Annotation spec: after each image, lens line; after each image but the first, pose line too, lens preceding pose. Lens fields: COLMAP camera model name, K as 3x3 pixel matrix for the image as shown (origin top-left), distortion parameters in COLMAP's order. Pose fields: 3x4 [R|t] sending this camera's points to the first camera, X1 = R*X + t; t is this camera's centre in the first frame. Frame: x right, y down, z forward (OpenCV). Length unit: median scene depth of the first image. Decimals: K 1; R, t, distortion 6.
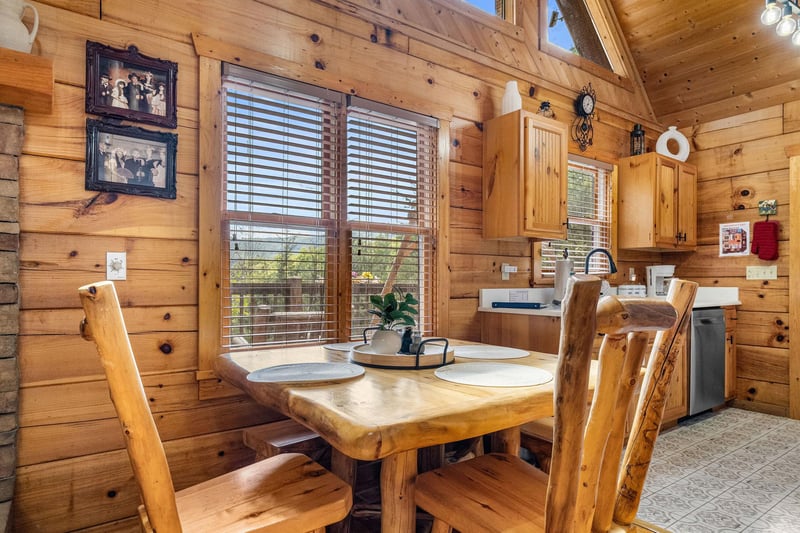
lens RADIAL K [[488.8, 0, 397.2], [0, 488.8, 275.1], [0, 0, 1]] dist [0.006016, 0.001531]
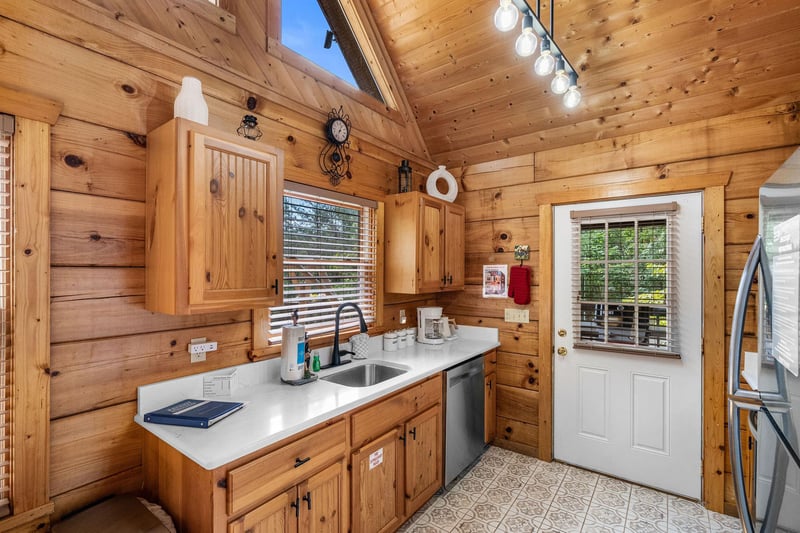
lens RADIAL K [[371.3, 0, 404.3], [0, 371.3, 267.8], [0, 0, 1]] dist [-0.001621, 0.000131]
pose [[0.953767, 0.001338, 0.300543, 0.291316], [-0.002178, 0.999995, 0.002459, -0.108587], [-0.300539, -0.003000, 0.953765, 0.338324]]
